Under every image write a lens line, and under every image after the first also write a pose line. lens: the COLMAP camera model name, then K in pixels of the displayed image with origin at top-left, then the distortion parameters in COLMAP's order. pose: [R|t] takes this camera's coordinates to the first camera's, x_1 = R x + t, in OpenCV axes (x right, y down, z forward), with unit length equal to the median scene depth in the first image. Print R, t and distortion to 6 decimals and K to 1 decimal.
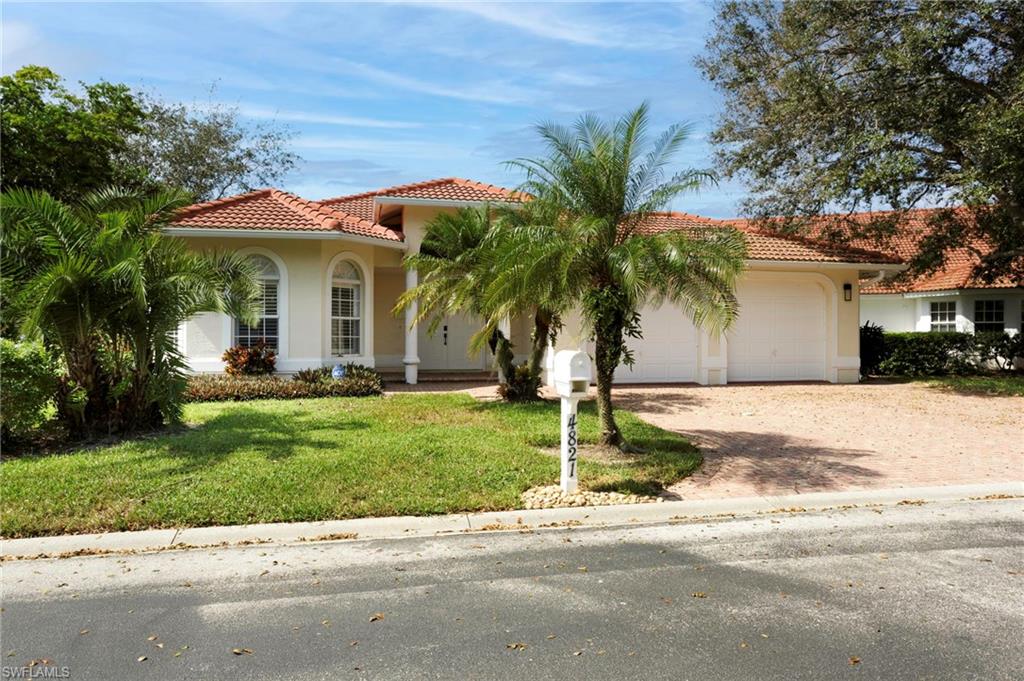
lens RADIAL K [[492.9, 0, 510.9], [0, 492.9, 340.0], [0, 0, 1]] dist [-0.052115, 0.034434]
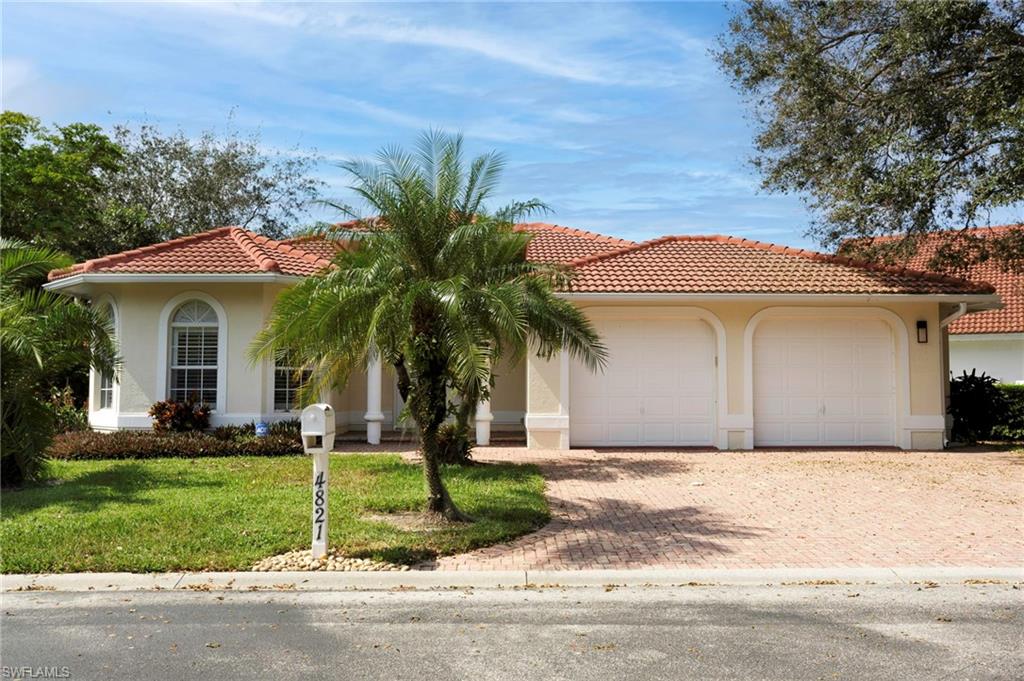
lens RADIAL K [[602.6, 0, 511.6], [0, 602.6, 356.0], [0, 0, 1]] dist [-0.035701, 0.033471]
pose [[0.991450, -0.007413, -0.130277, 0.210419], [-0.000745, 0.998047, -0.062461, 0.000563], [0.130485, 0.062024, 0.989508, -0.032246]]
